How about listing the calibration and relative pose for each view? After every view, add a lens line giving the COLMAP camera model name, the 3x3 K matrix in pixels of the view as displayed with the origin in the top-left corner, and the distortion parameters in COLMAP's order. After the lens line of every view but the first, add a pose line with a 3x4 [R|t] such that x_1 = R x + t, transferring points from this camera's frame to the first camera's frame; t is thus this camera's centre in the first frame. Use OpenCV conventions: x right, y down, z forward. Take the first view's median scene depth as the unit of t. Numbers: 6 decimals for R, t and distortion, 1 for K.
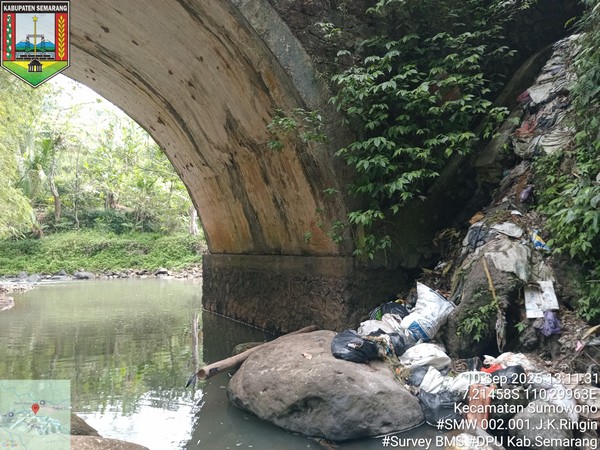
lens RADIAL K [[451.7, 0, 298.1], [0, 451.7, 225.2], [0, 0, 1]] dist [0.063411, -0.129069]
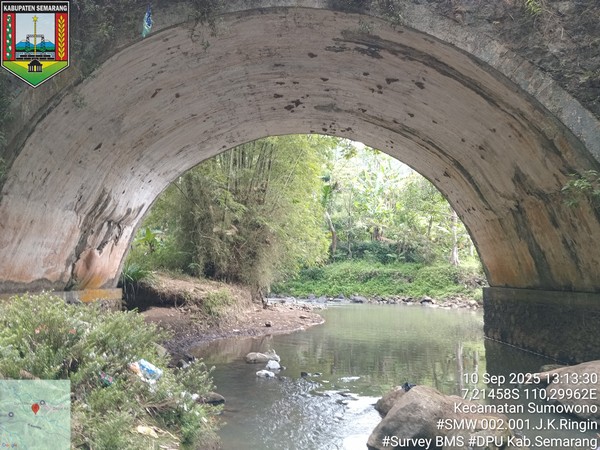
lens RADIAL K [[451.7, 0, 298.1], [0, 451.7, 225.2], [0, 0, 1]] dist [0.063411, -0.129069]
pose [[0.863569, -0.035280, -0.502995, -0.048253], [0.004899, 0.998089, -0.061594, -0.027199], [0.504207, 0.050726, 0.862092, -0.264631]]
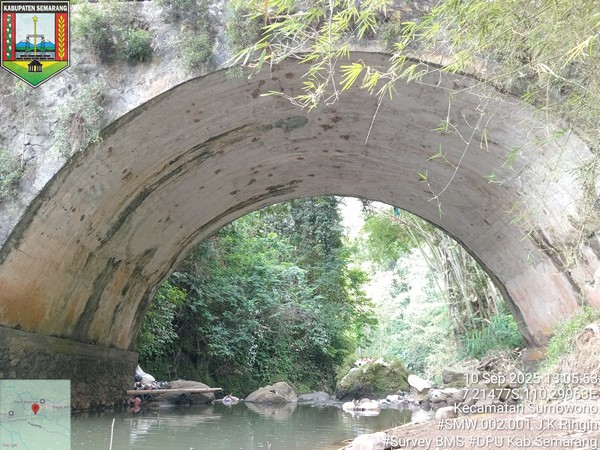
lens RADIAL K [[451.7, 0, 298.1], [0, 451.7, 225.2], [0, 0, 1]] dist [0.063411, -0.129069]
pose [[-0.860209, 0.192686, 0.472136, -1.143014], [0.000283, 0.926044, -0.377416, 0.224543], [-0.509941, -0.324523, -0.796646, 1.745202]]
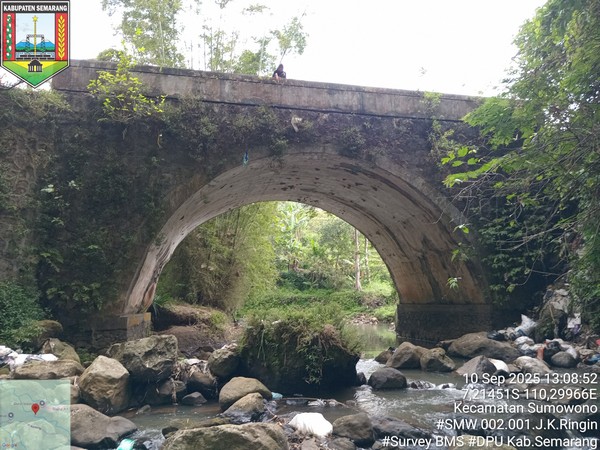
lens RADIAL K [[451.7, 0, 298.1], [0, 451.7, 225.2], [0, 0, 1]] dist [0.063411, -0.129069]
pose [[0.962916, -0.046686, -0.265731, -0.138120], [0.015686, 0.992936, -0.117610, -0.051106], [0.269345, 0.109081, 0.956846, -1.065073]]
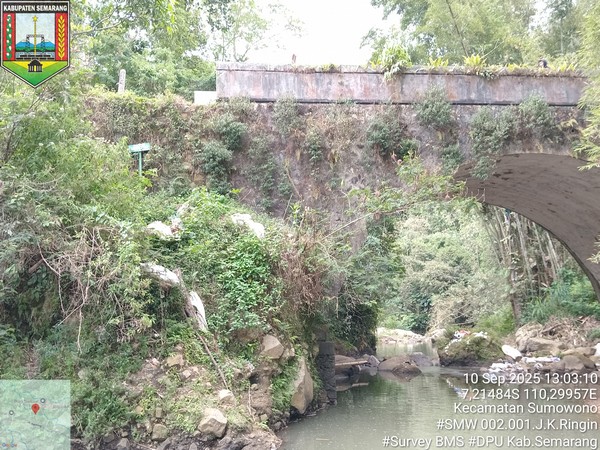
lens RADIAL K [[629.4, 0, 296.2], [0, 629.4, 225.4], [0, 0, 1]] dist [0.124352, -0.332820]
pose [[-0.915090, 0.093845, 0.392177, -0.896614], [0.017435, 0.980841, -0.194026, 0.107001], [-0.402872, -0.170714, -0.899195, 3.049027]]
